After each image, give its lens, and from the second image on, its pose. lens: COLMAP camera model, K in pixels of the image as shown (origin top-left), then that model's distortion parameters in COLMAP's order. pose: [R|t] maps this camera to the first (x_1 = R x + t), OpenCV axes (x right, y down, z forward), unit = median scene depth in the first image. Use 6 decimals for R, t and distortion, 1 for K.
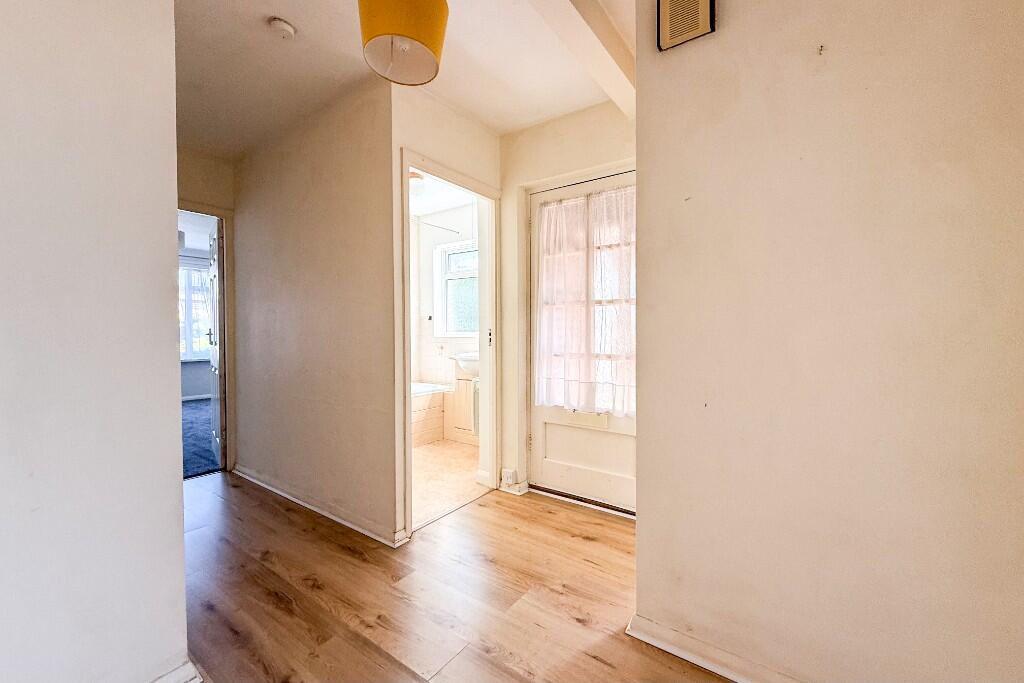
lens RADIAL K [[412.6, 0, 512.3], [0, 412.6, 340.1], [0, 0, 1]] dist [-0.000072, -0.000006]
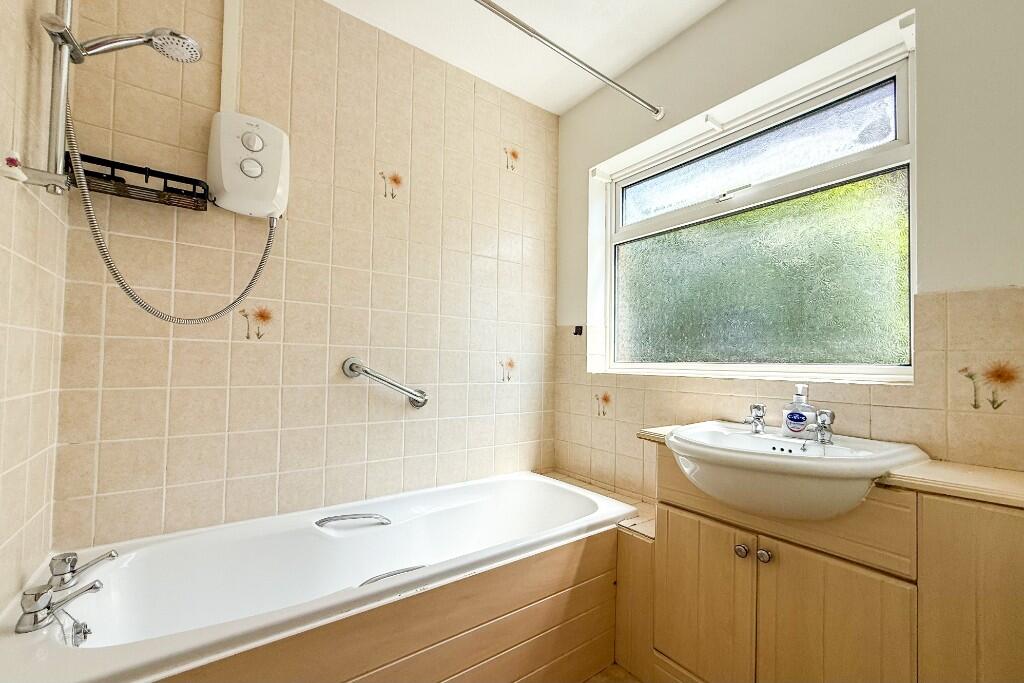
lens RADIAL K [[412.6, 0, 511.8], [0, 412.6, 347.8], [0, 0, 1]] dist [-0.000072, -0.000006]
pose [[0.950671, 0.012255, -0.309958, -0.129934], [-0.028860, 0.998380, -0.049045, -0.010082], [0.308854, 0.055571, 0.949484, 0.558217]]
